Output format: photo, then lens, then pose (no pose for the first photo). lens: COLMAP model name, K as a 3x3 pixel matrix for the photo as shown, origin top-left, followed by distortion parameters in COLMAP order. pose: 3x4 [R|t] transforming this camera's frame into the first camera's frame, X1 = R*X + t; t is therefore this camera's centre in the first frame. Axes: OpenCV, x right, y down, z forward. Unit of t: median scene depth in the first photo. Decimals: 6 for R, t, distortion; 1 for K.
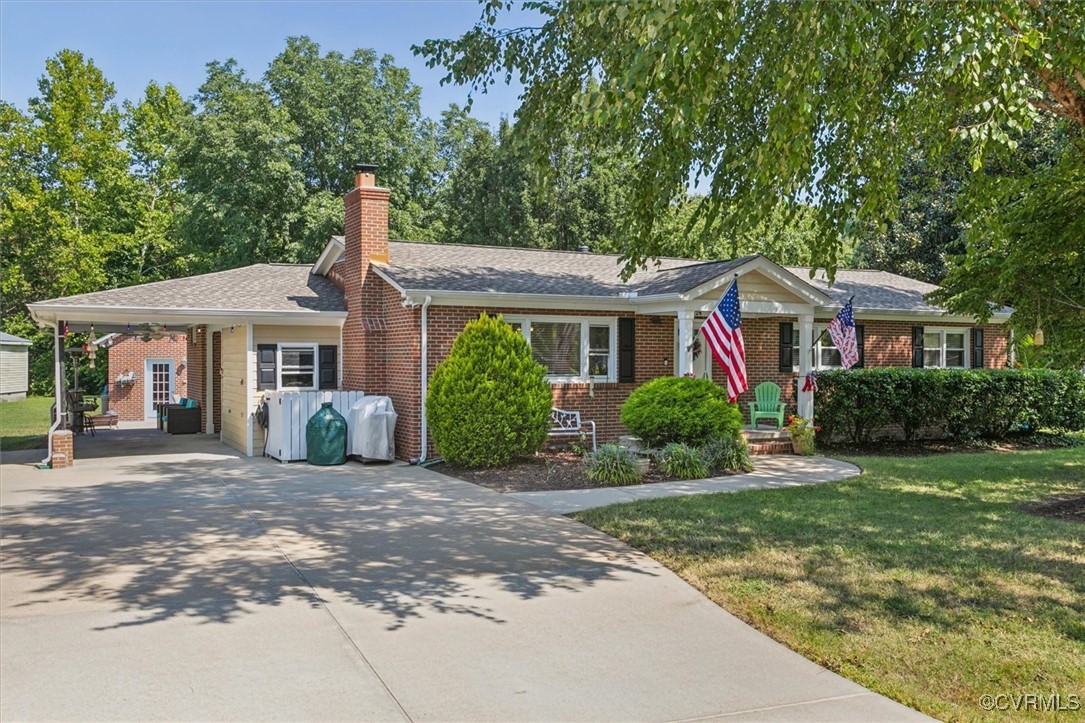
lens RADIAL K [[954.2, 0, 543.0], [0, 954.2, 363.9], [0, 0, 1]] dist [0.010041, 0.020234]
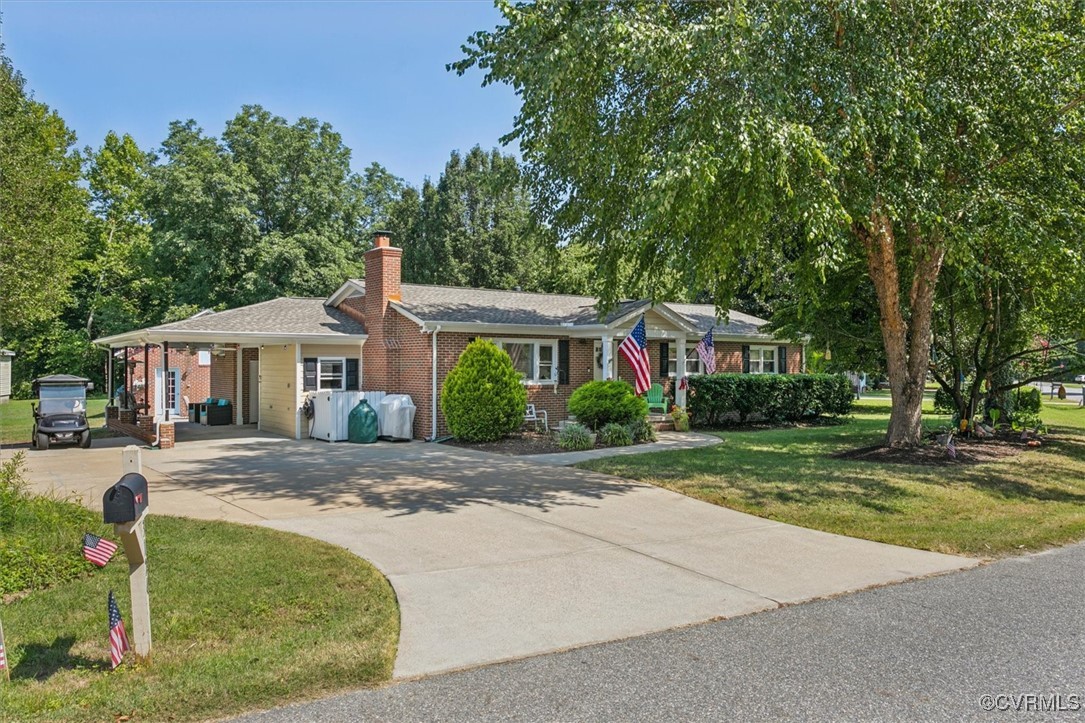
lens RADIAL K [[815.0, 0, 543.7], [0, 815.0, 351.5], [0, 0, 1]] dist [0.008716, 0.018036]
pose [[0.985239, 0.001071, 0.171184, -0.145266], [0.002616, 0.999770, -0.021309, -0.003744], [-0.171167, 0.021442, 0.985009, -0.208963]]
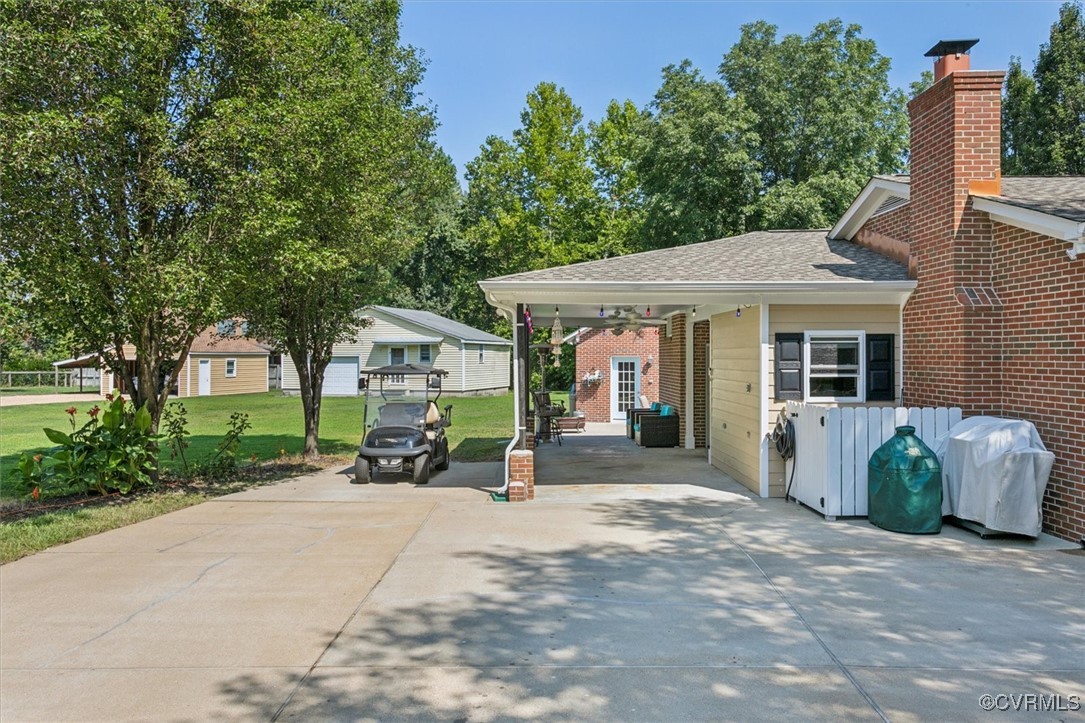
lens RADIAL K [[815.0, 0, 543.9], [0, 815.0, 360.5], [0, 0, 1]] dist [0.008716, 0.018036]
pose [[0.894221, 0.000655, -0.447626, -0.170868], [-0.001792, 0.999996, -0.002116, 0.000318], [0.447623, 0.002694, 0.894219, 0.373196]]
